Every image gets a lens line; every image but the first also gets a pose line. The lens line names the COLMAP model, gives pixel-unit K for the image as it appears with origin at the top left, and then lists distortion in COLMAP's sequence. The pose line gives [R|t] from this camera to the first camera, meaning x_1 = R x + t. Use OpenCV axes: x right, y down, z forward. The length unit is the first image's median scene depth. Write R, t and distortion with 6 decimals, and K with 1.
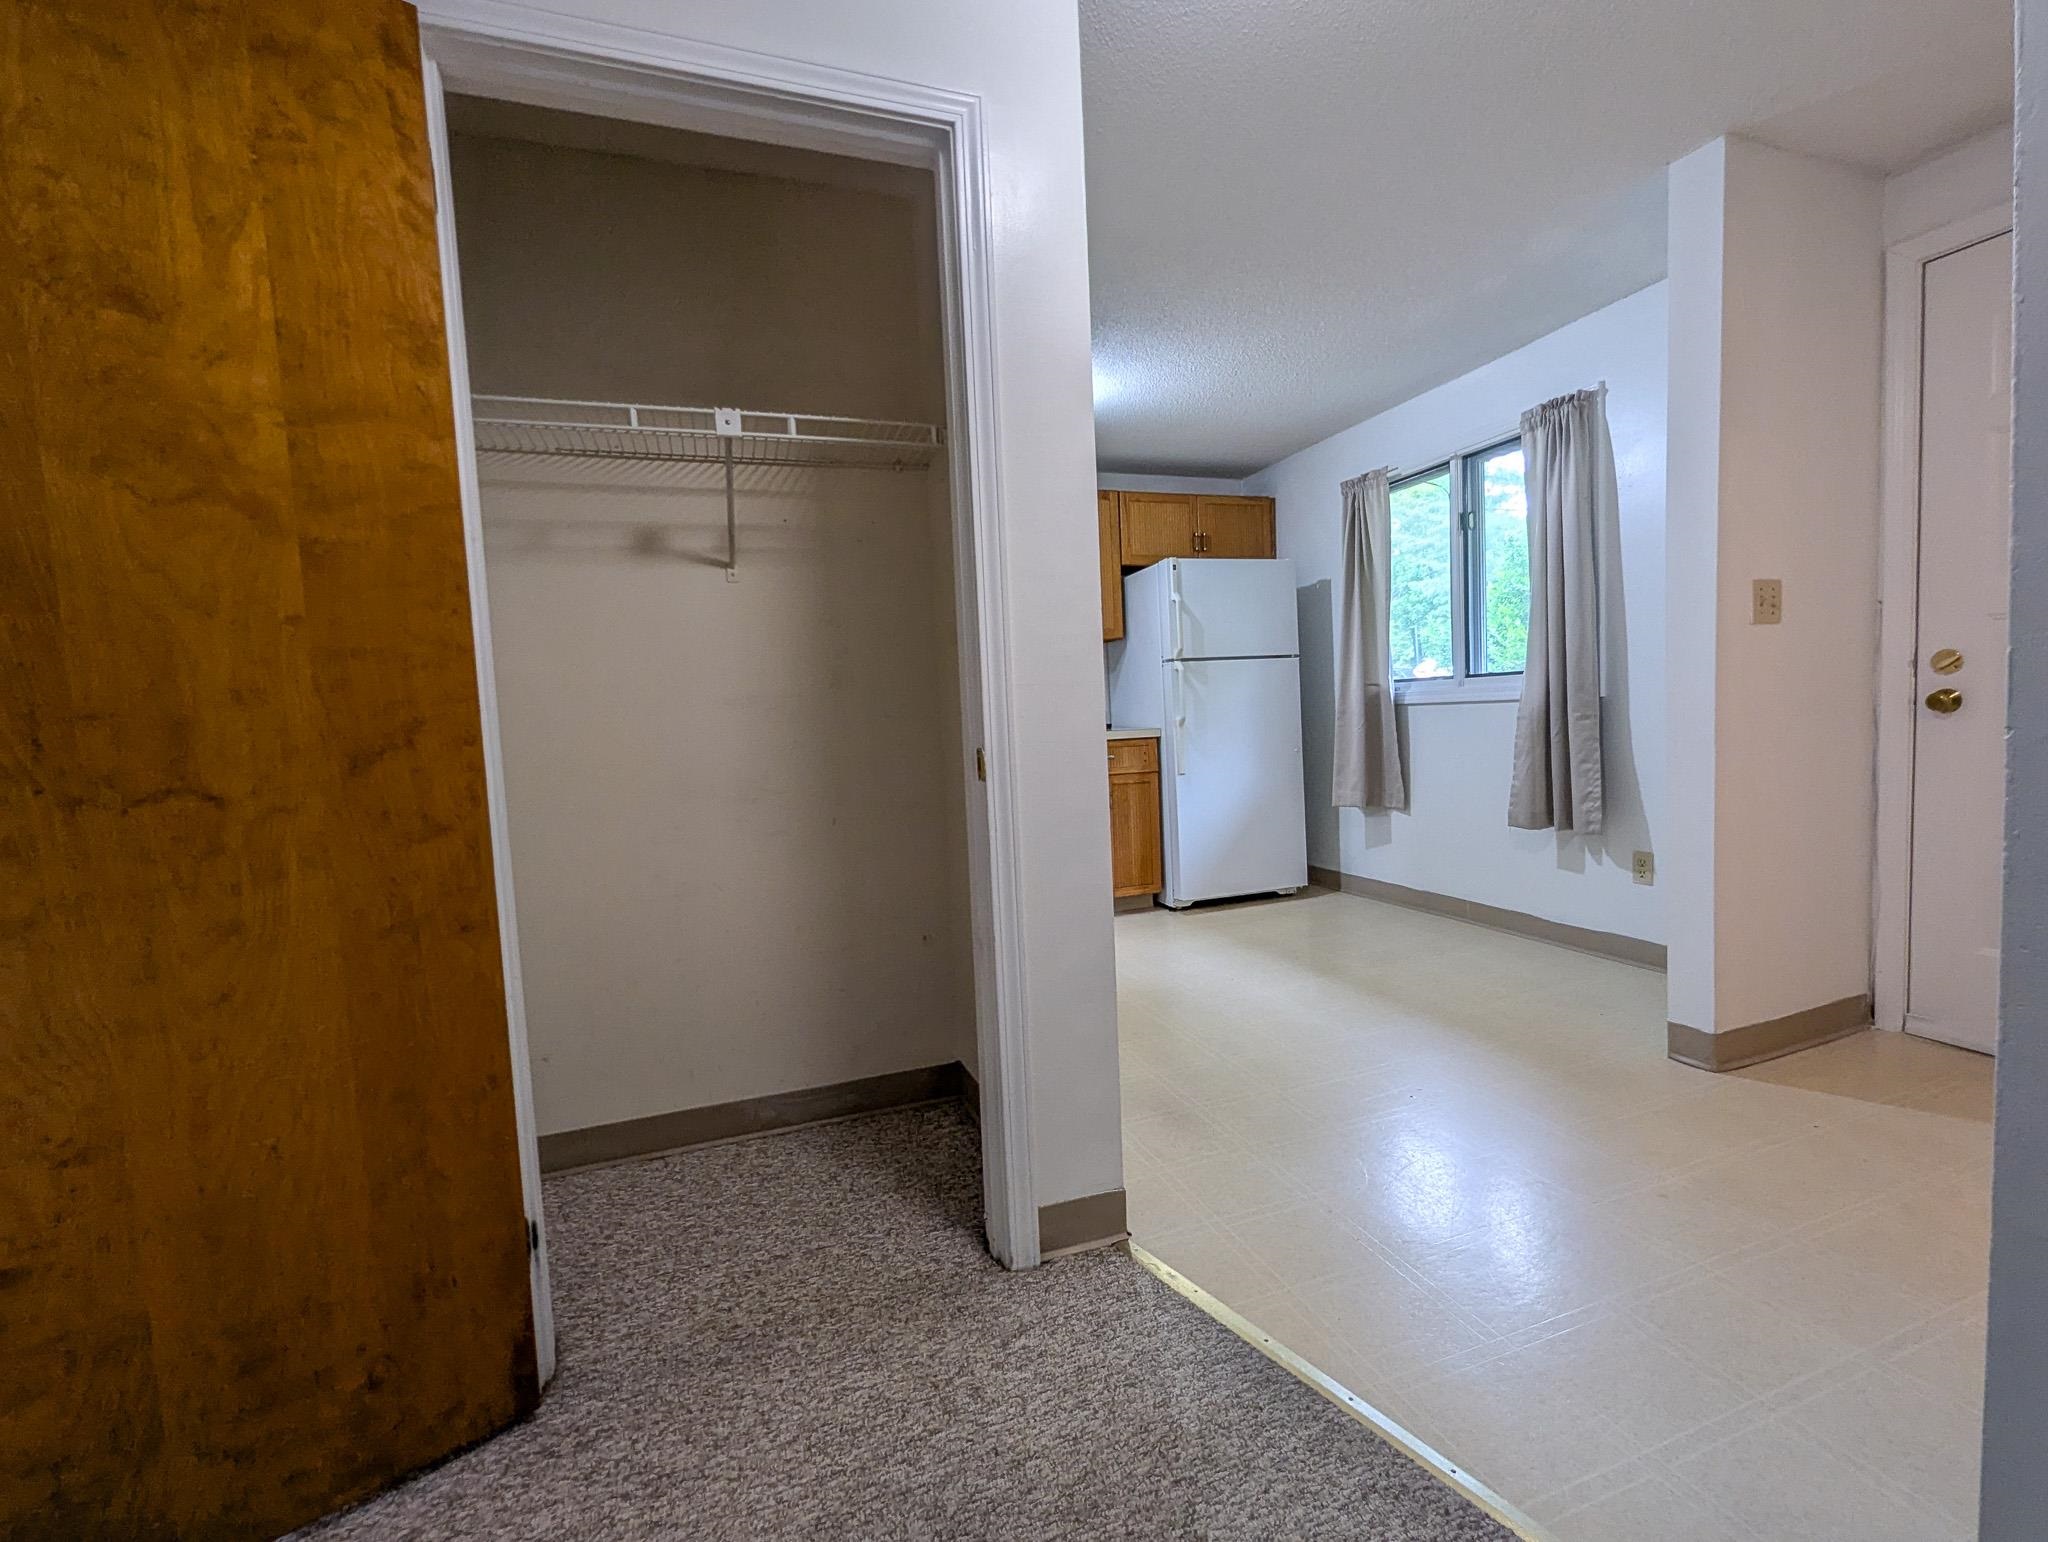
lens RADIAL K [[821.7, 0, 1024.0], [0, 821.7, 771.0], [0, 0, 1]] dist [0.000520, 0.000006]
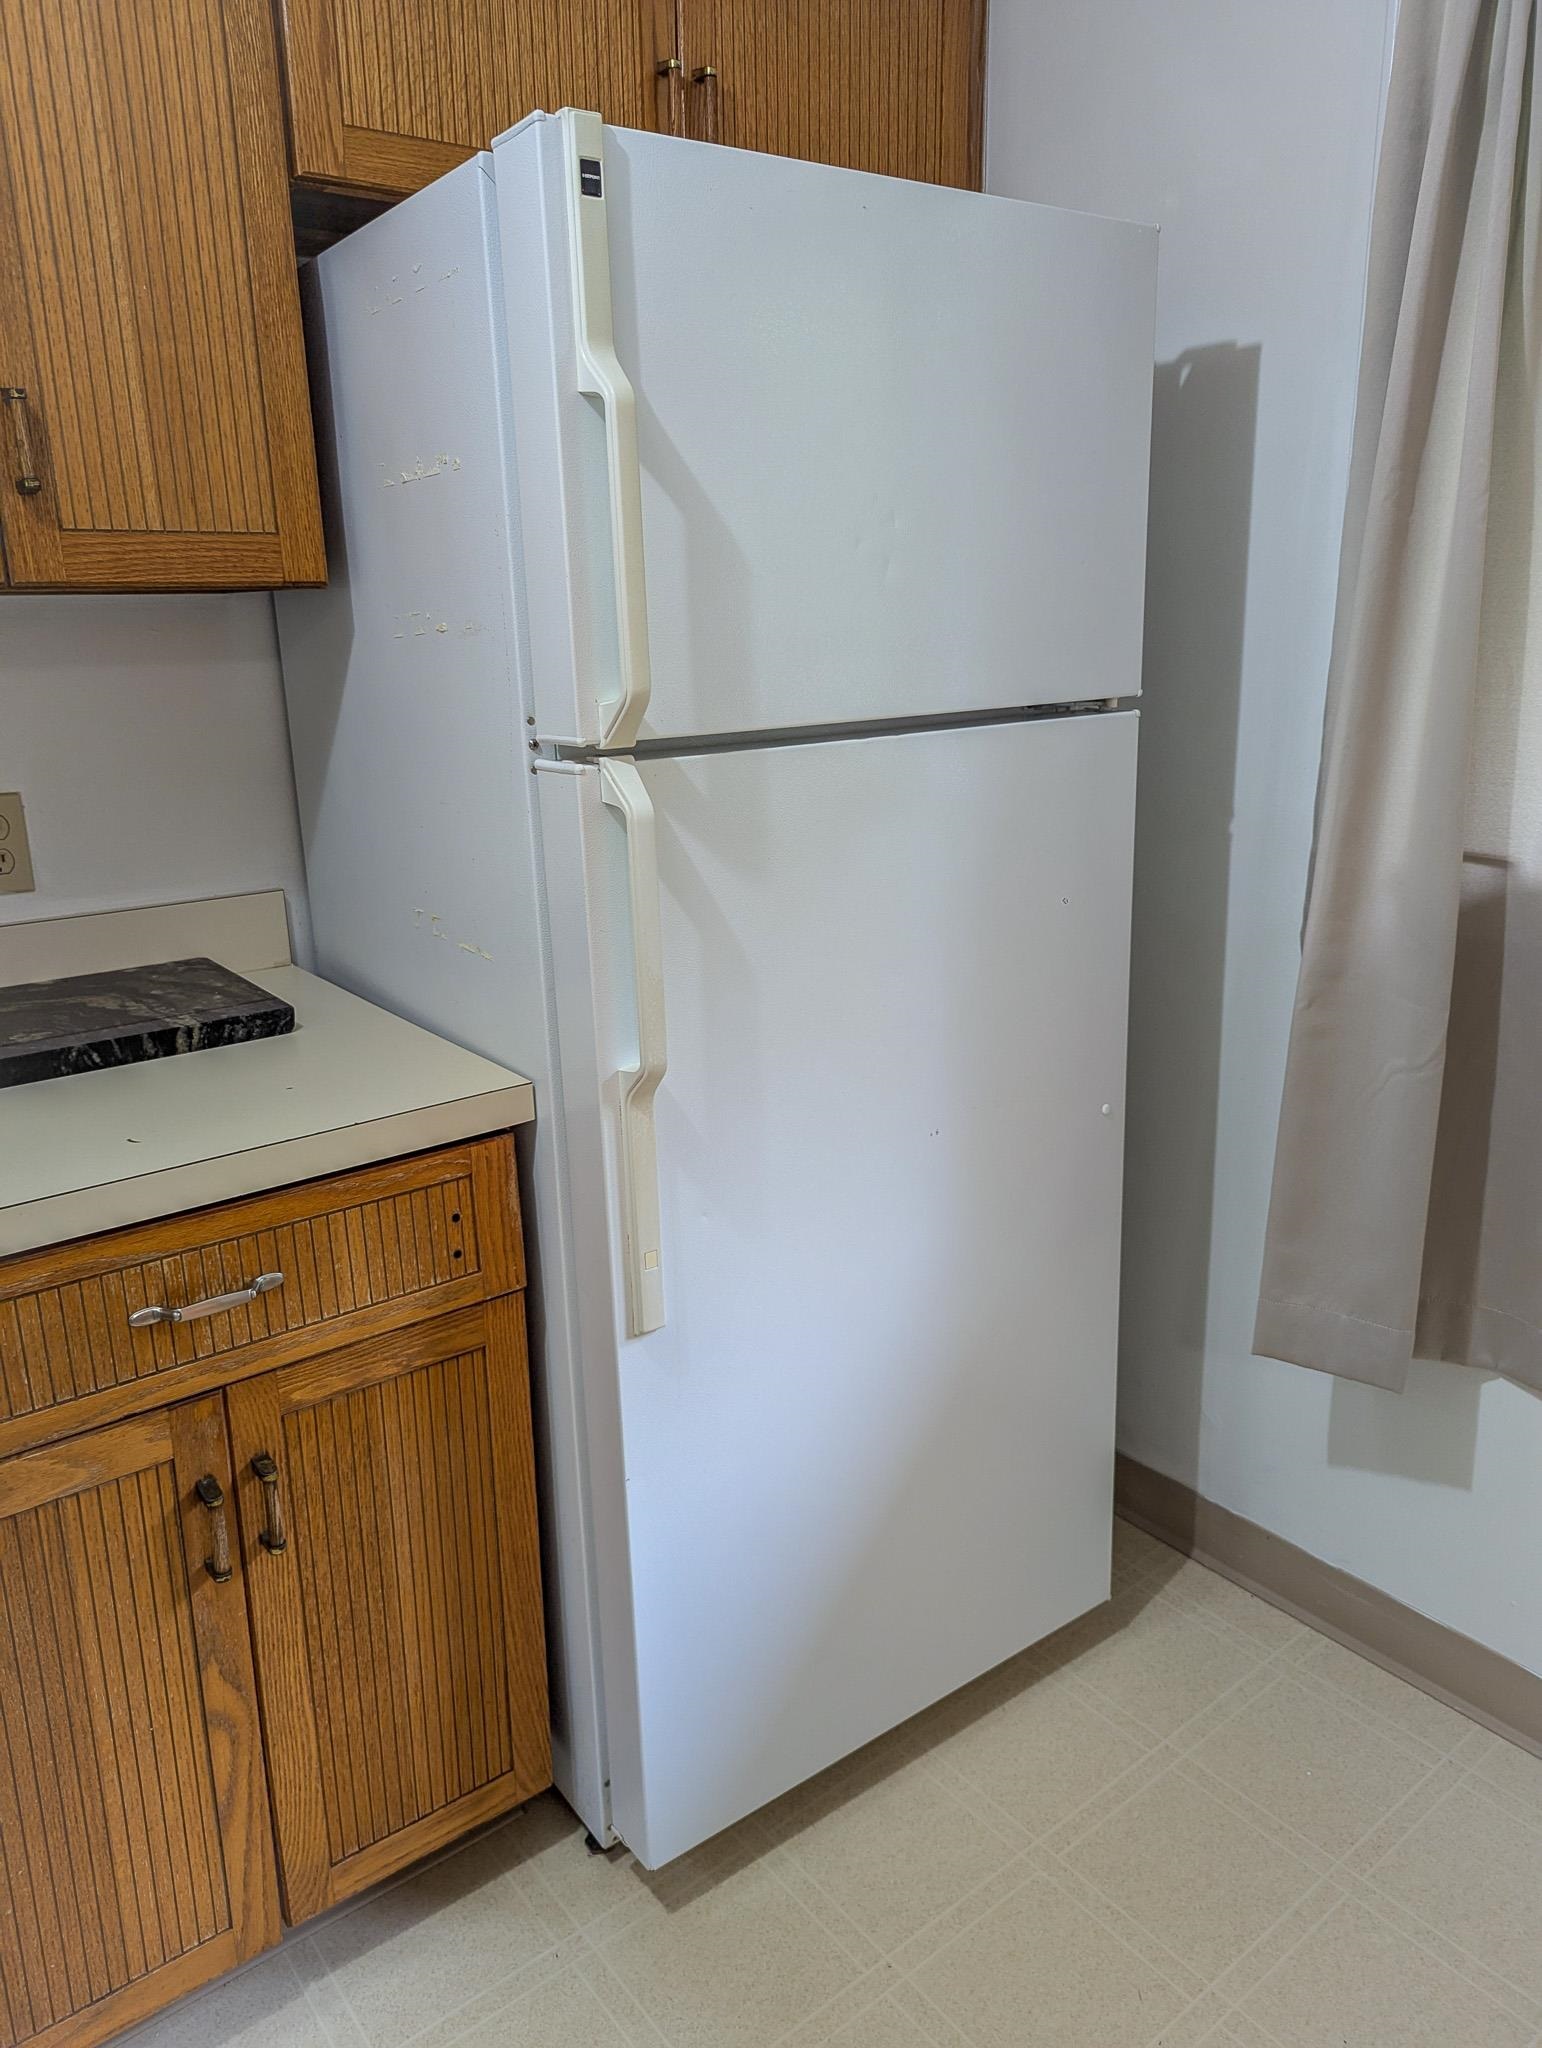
lens RADIAL K [[1561.7, 0, 771.0], [0, 1561.7, 1024.0], [0, 0, 1]] dist [0.003560, 0.001611]
pose [[0.940685, -0.066760, 0.332649, 0.100675], [0.002150, 0.981604, 0.190918, -0.139973], [-0.339275, -0.178879, 0.923523, 0.658605]]
